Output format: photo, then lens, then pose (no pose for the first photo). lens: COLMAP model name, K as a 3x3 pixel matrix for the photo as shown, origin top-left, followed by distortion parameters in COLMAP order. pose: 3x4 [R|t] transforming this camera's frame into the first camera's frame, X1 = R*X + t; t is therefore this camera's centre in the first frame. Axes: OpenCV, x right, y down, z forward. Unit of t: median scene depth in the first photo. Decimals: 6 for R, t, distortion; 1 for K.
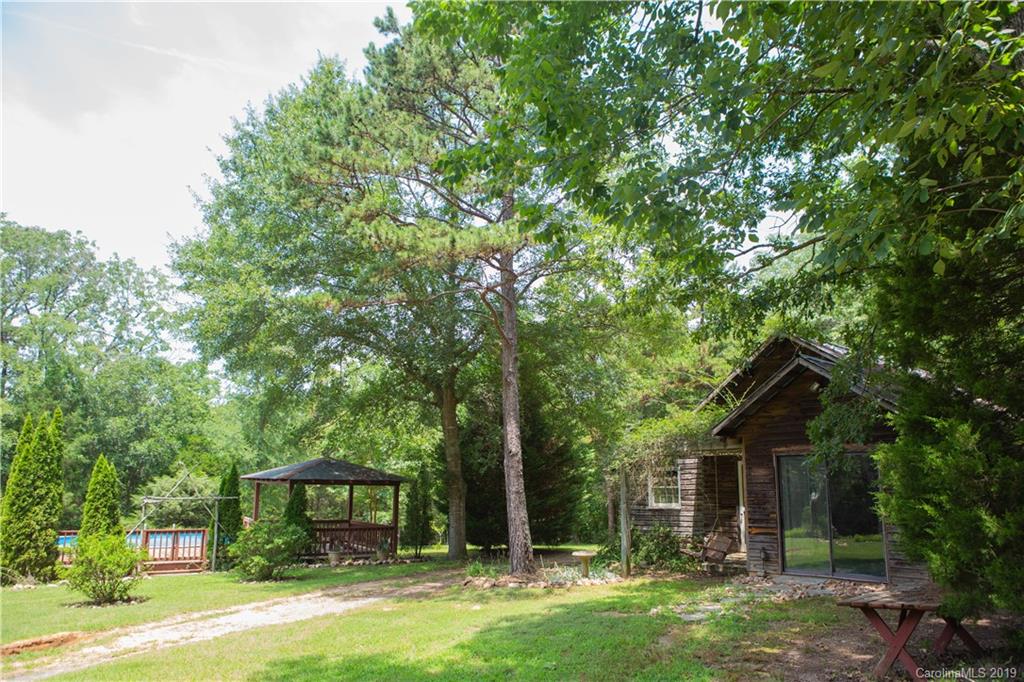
lens RADIAL K [[713.7, 0, 530.9], [0, 713.7, 344.0], [0, 0, 1]] dist [-0.096429, 0.072612]
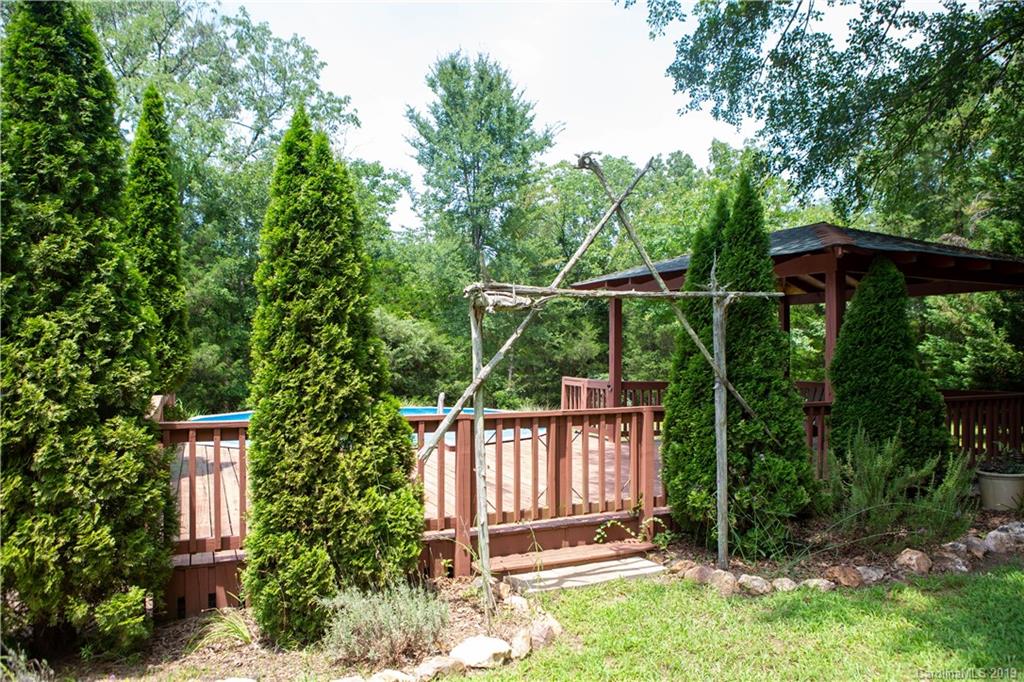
lens RADIAL K [[713.7, 0, 530.9], [0, 713.7, 344.0], [0, 0, 1]] dist [-0.096429, 0.072612]
pose [[0.986992, -0.007543, -0.160593, -0.481231], [0.036783, 0.982999, 0.179889, 0.189980], [0.156506, -0.183456, 0.970489, 0.733989]]
